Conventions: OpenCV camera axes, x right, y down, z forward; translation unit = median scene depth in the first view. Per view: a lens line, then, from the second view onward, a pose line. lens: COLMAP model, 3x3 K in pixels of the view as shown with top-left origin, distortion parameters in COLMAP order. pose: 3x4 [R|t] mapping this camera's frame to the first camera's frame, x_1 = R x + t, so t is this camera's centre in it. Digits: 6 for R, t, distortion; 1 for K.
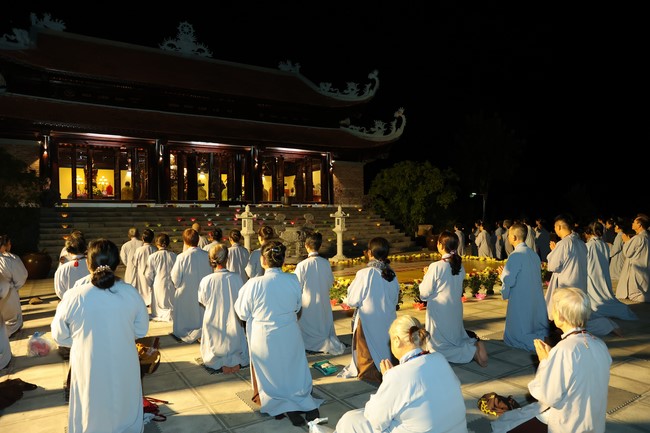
lens RADIAL K [[445.2, 0, 328.8], [0, 445.2, 217.5], [0, 0, 1]] dist [-0.085878, 0.062245]
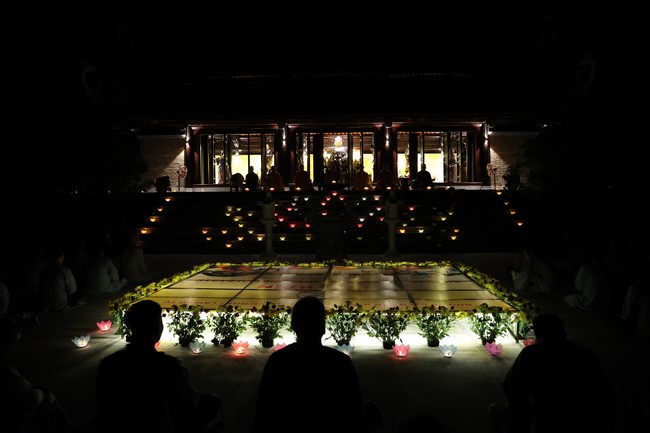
lens RADIAL K [[445.2, 0, 327.7], [0, 445.2, 216.7], [0, 0, 1]] dist [-0.085878, 0.062245]
pose [[0.823527, 0.028882, -0.566542, 0.220269], [-0.003773, 0.998960, 0.045442, -0.008469], [0.567265, -0.035285, 0.822779, 0.163546]]
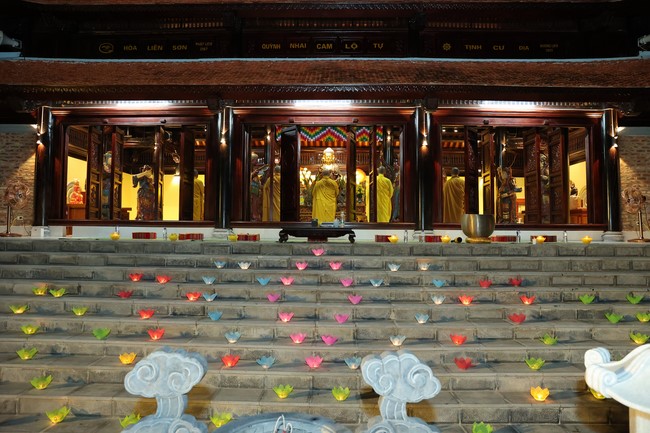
lens RADIAL K [[445.2, 0, 322.2], [0, 445.2, 219.2], [0, 0, 1]] dist [-0.085878, 0.062245]
pose [[0.830499, 0.002587, -0.557013, 0.003962], [-0.018155, 0.999584, -0.022426, -0.025377], [0.556724, 0.028737, 0.830201, 0.493105]]
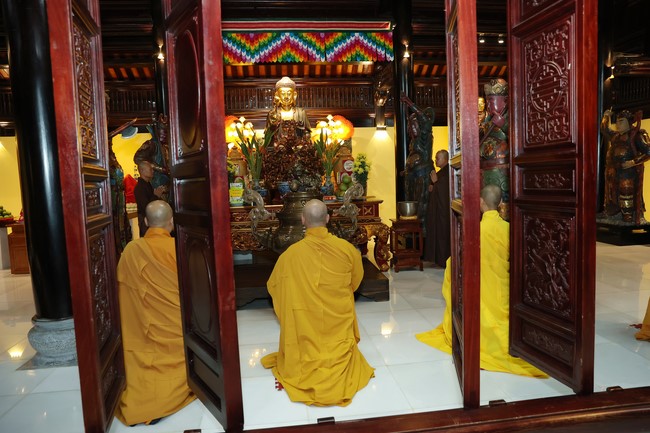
lens RADIAL K [[445.2, 0, 327.7], [0, 445.2, 216.4], [0, 0, 1]] dist [-0.085878, 0.062245]
pose [[0.908633, 0.022544, -0.416986, -0.198840], [0.023747, 0.994137, 0.105492, -0.078886], [0.416919, -0.105756, 0.902770, 0.760419]]
